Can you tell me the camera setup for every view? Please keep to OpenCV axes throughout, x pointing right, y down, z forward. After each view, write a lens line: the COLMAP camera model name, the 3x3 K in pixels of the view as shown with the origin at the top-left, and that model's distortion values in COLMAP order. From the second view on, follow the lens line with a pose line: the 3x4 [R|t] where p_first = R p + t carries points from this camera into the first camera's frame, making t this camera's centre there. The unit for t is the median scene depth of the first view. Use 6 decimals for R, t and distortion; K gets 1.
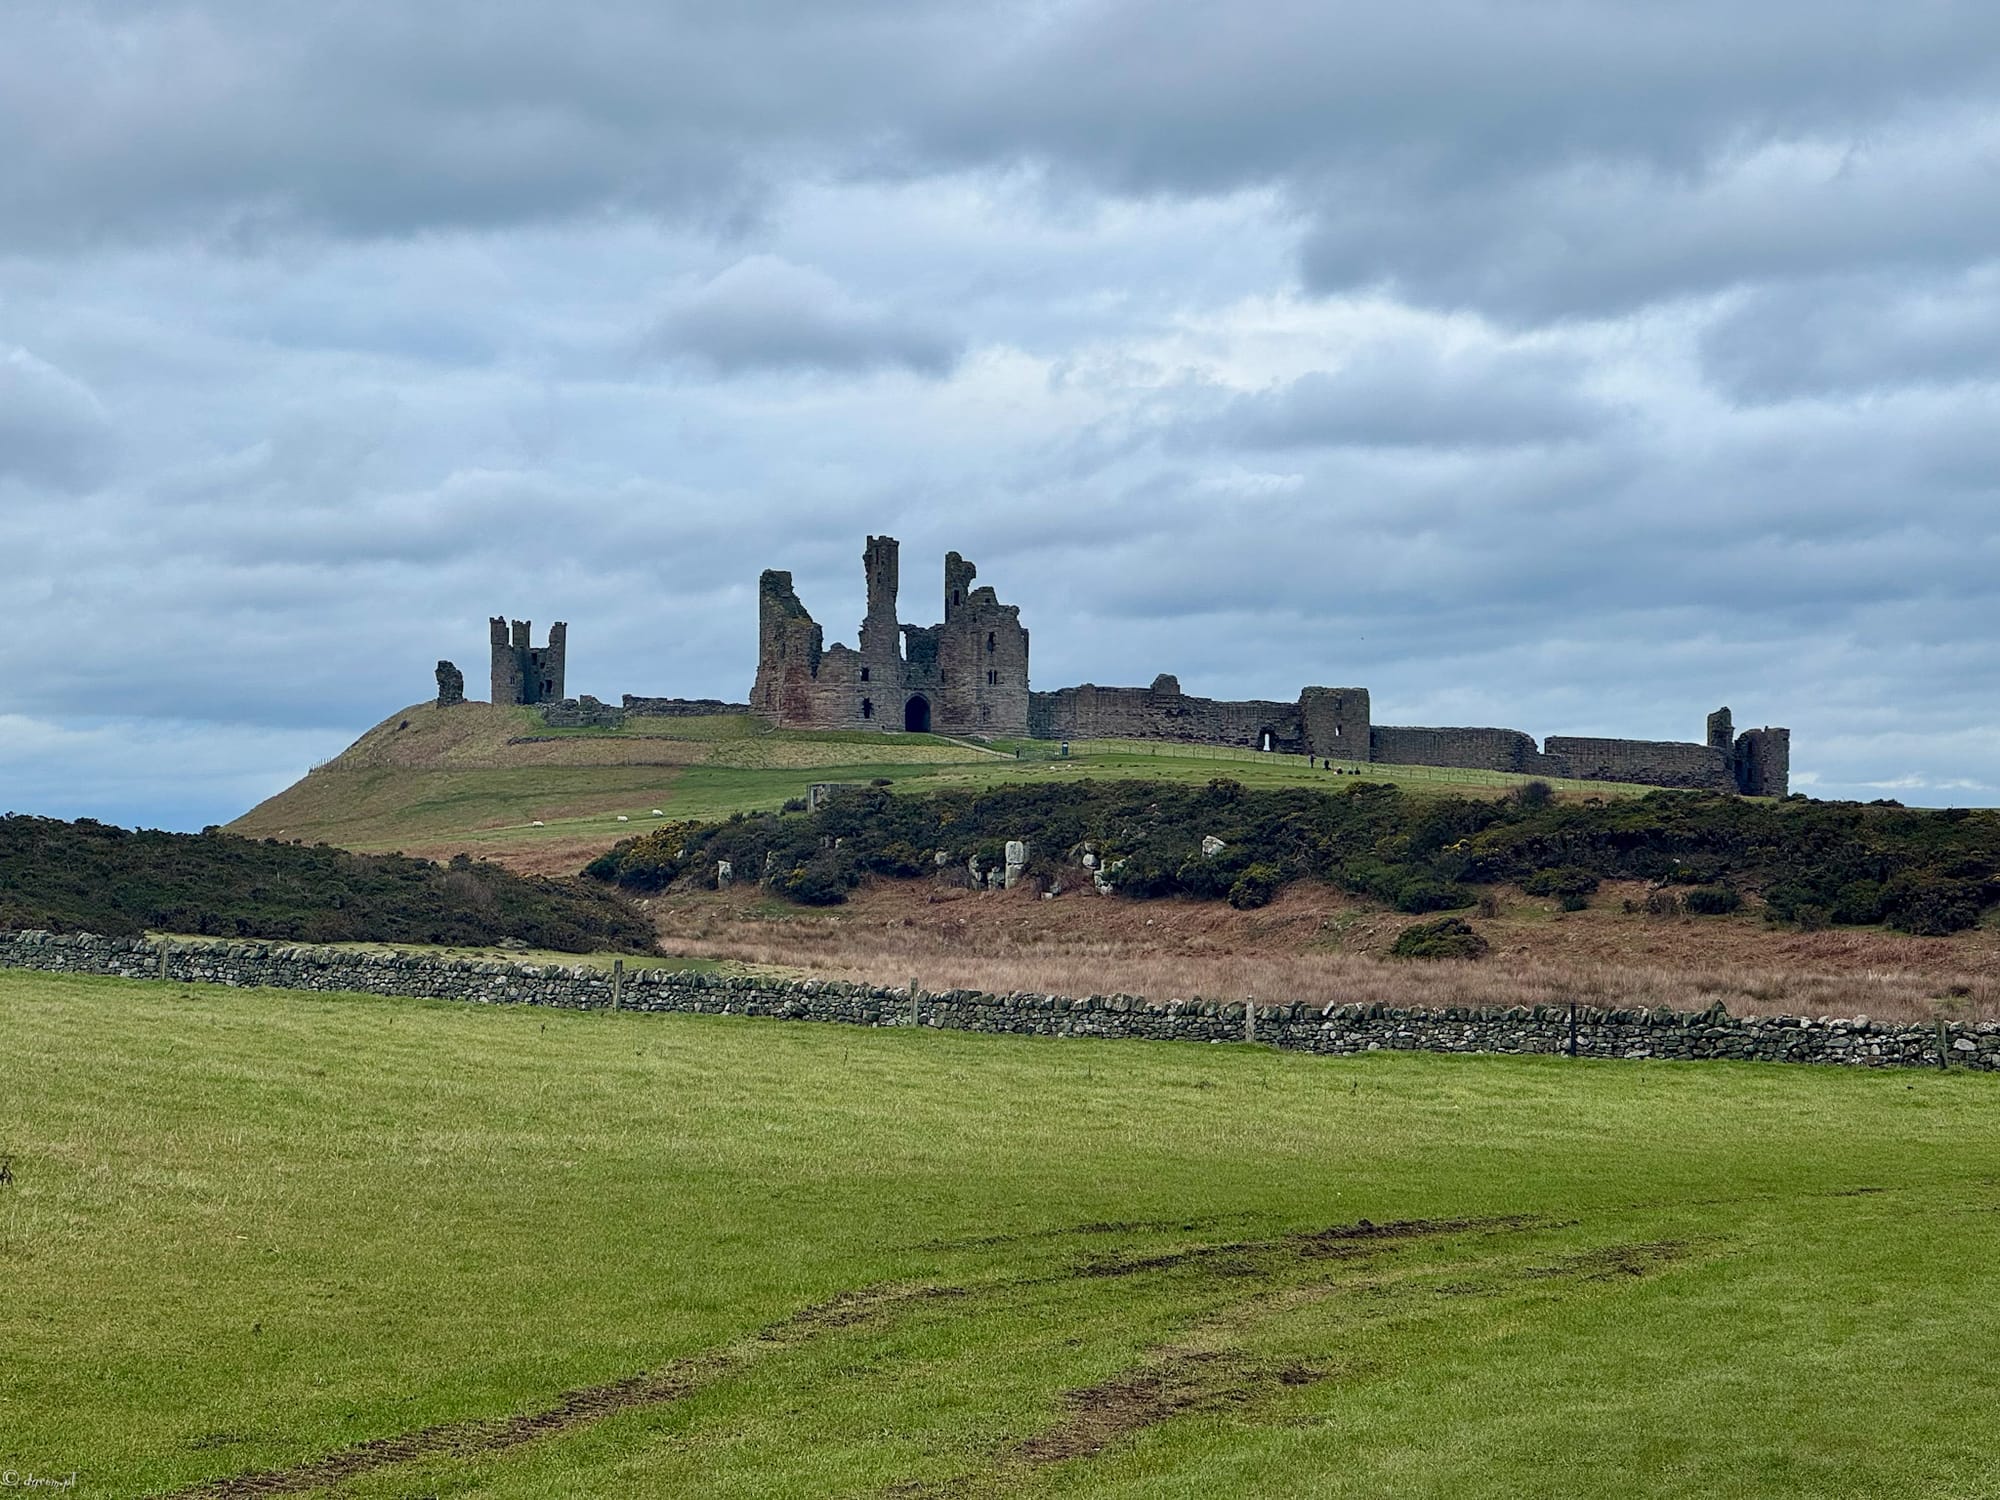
lens RADIAL K [[2761.6, 0, 1000.0], [0, 2761.6, 750.0], [0, 0, 1]] dist [-0.002856, -0.004897]
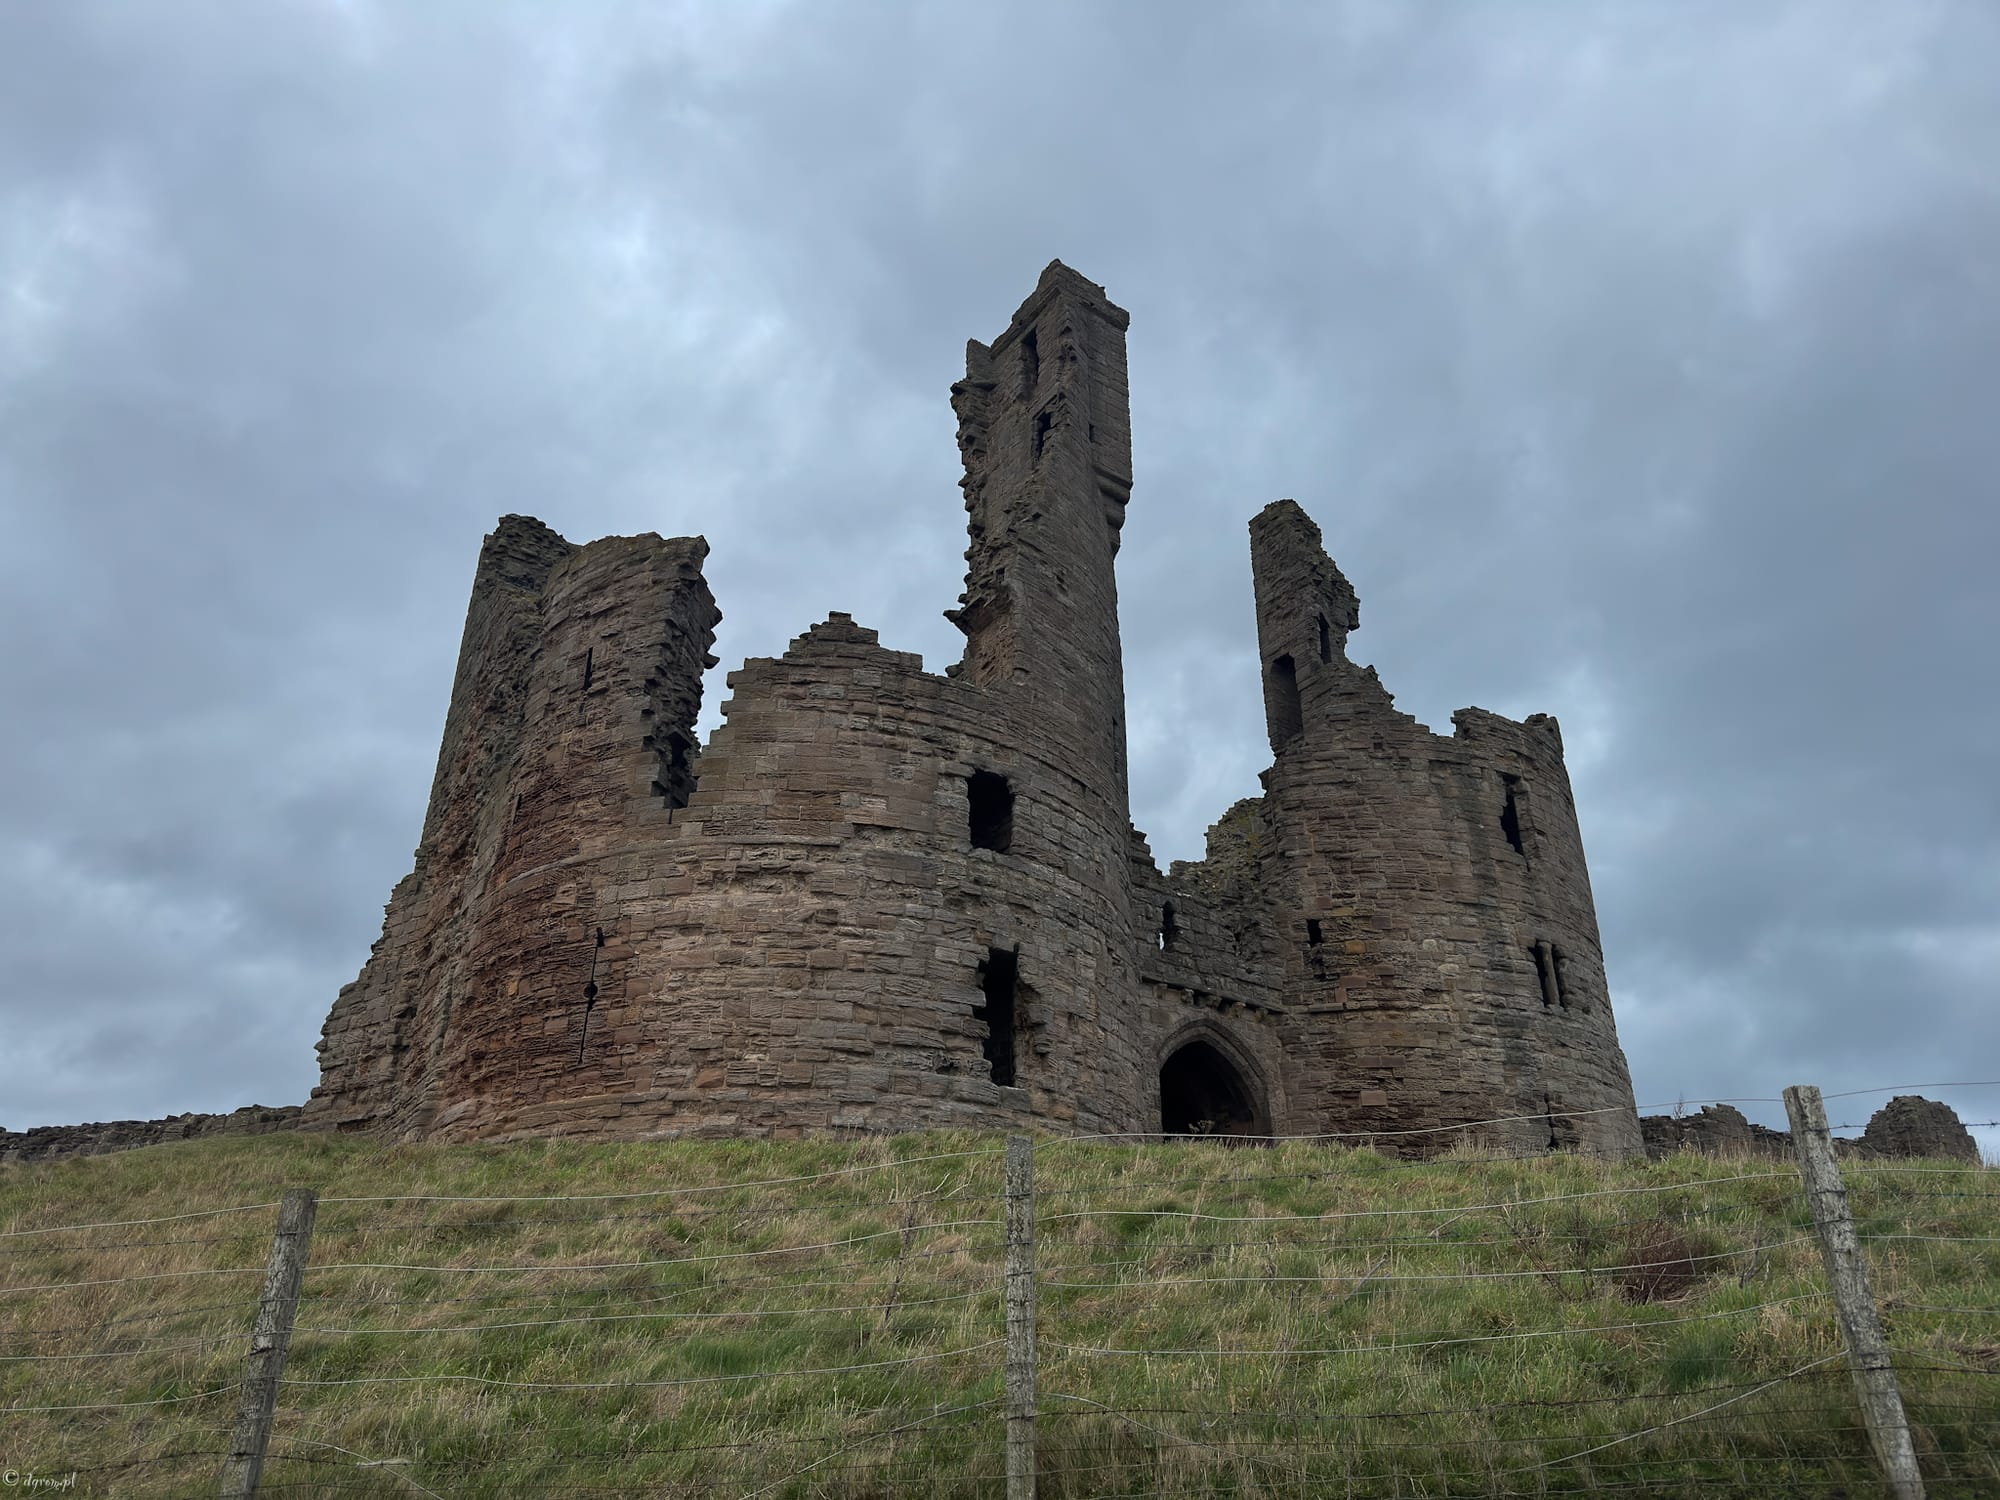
lens RADIAL K [[1384.1, 0, 1000.0], [0, 1384.1, 750.0], [0, 0, 1]] dist [0.102505, -0.001246]
pose [[0.991042, 0.065606, 0.116326, -0.056879], [-0.008141, 0.899078, -0.437714, 0.005207], [-0.133303, 0.432846, 0.891558, 0.904428]]
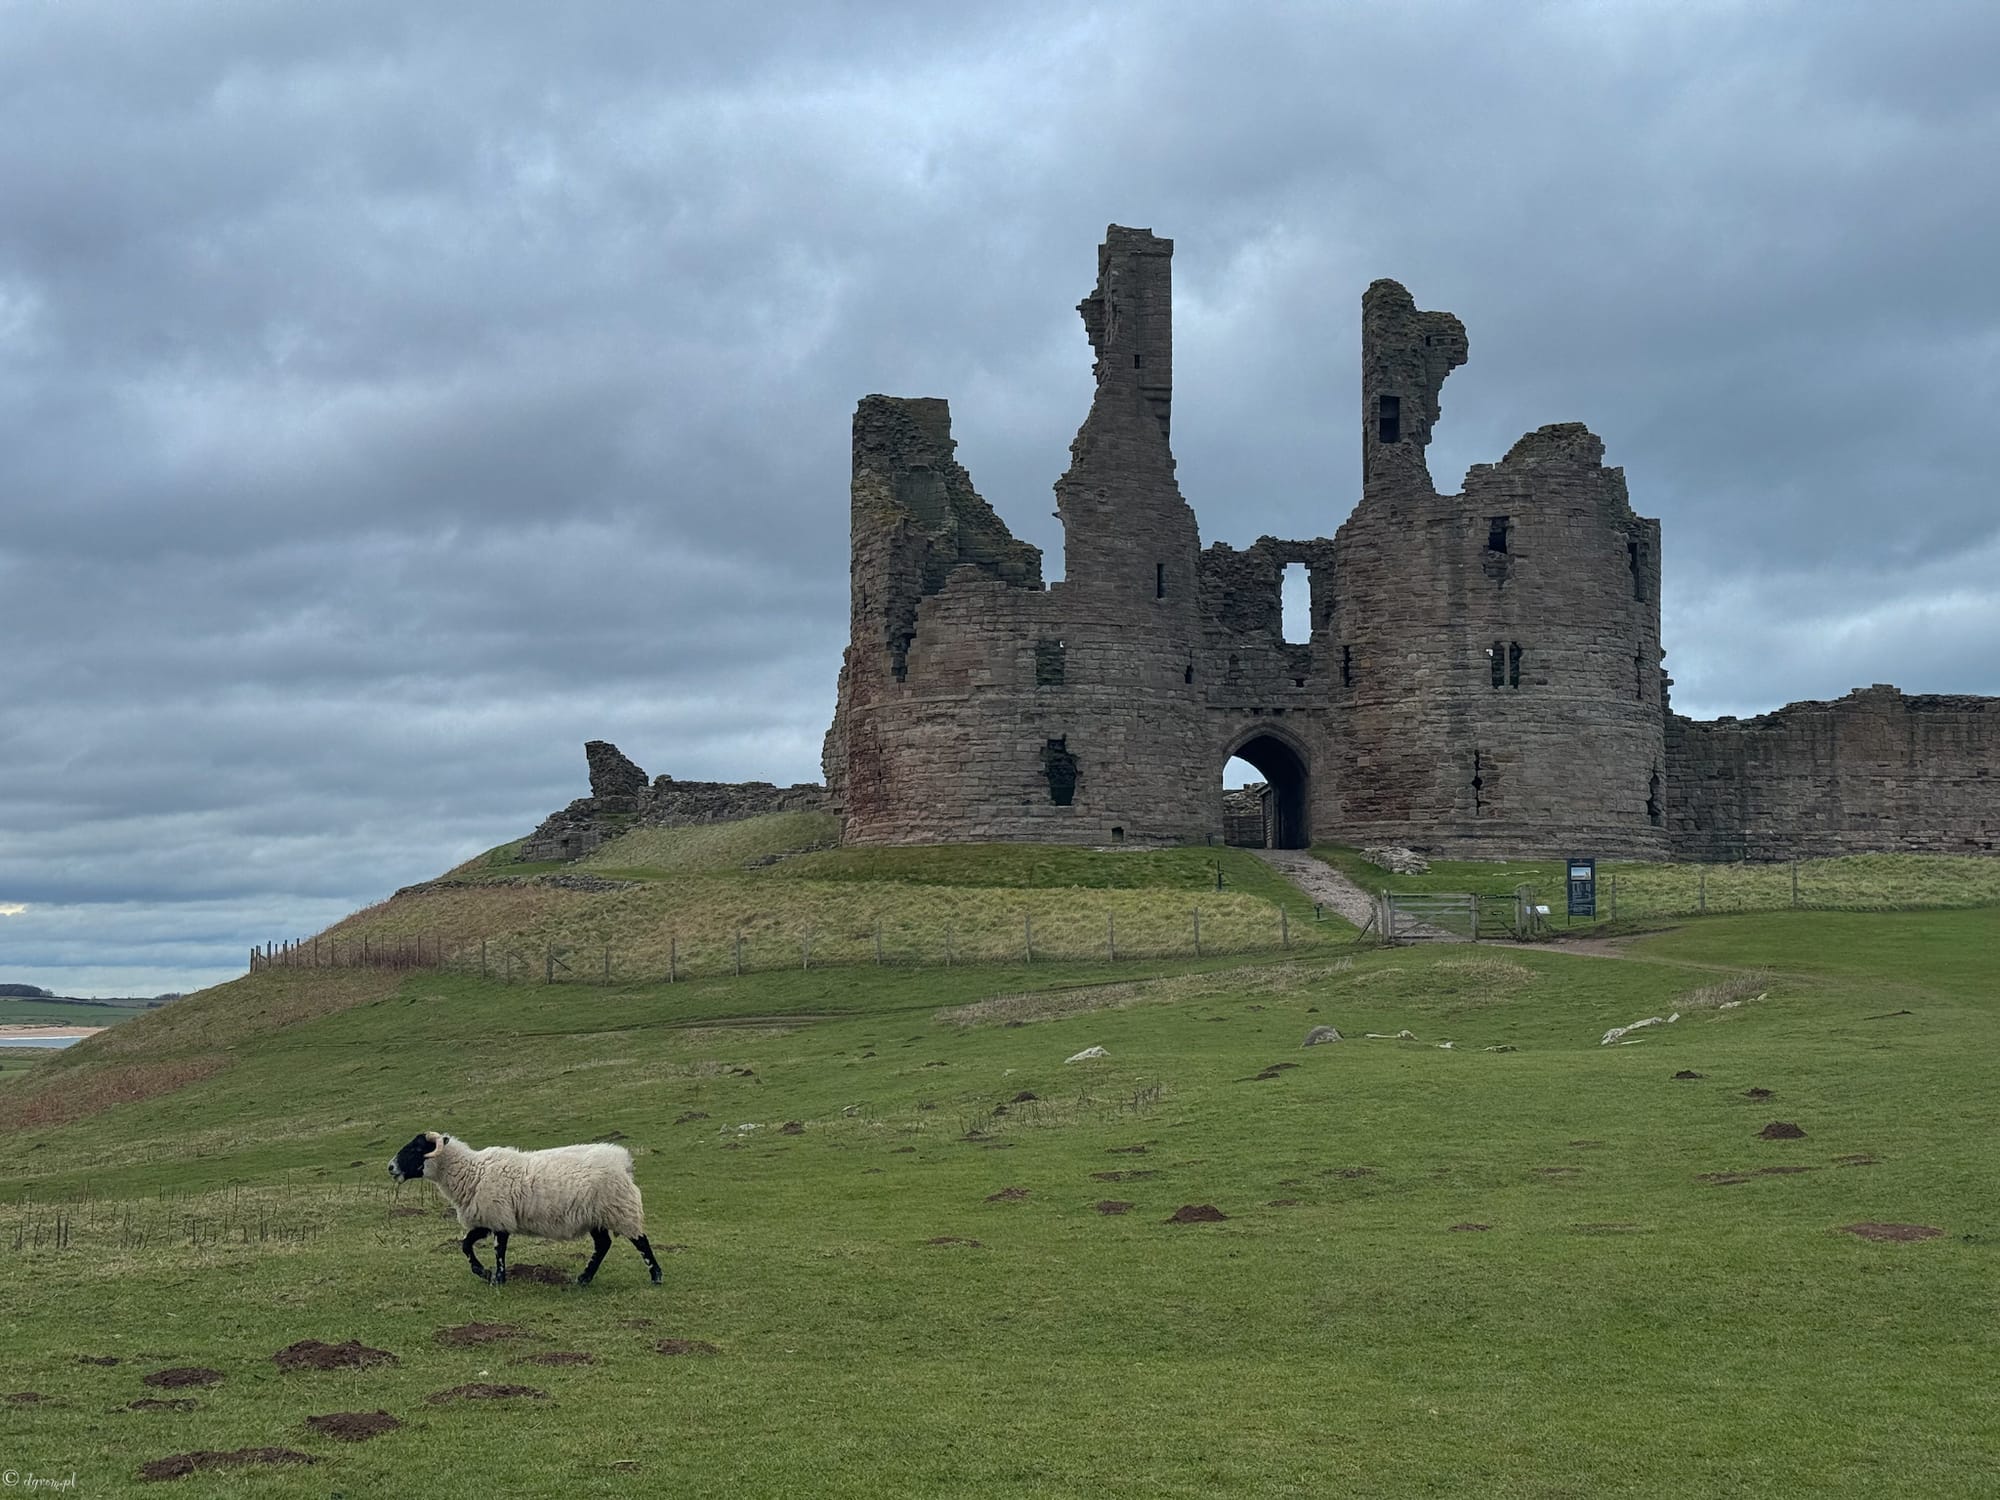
lens RADIAL K [[2761.6, 0, 1000.0], [0, 2761.6, 750.0], [0, 0, 1]] dist [-0.002856, -0.004897]
pose [[0.917289, -0.039762, -0.396232, 0.066946], [0.013709, 0.997566, -0.068371, 0.003406], [0.397986, 0.057284, 0.915601, 0.698403]]
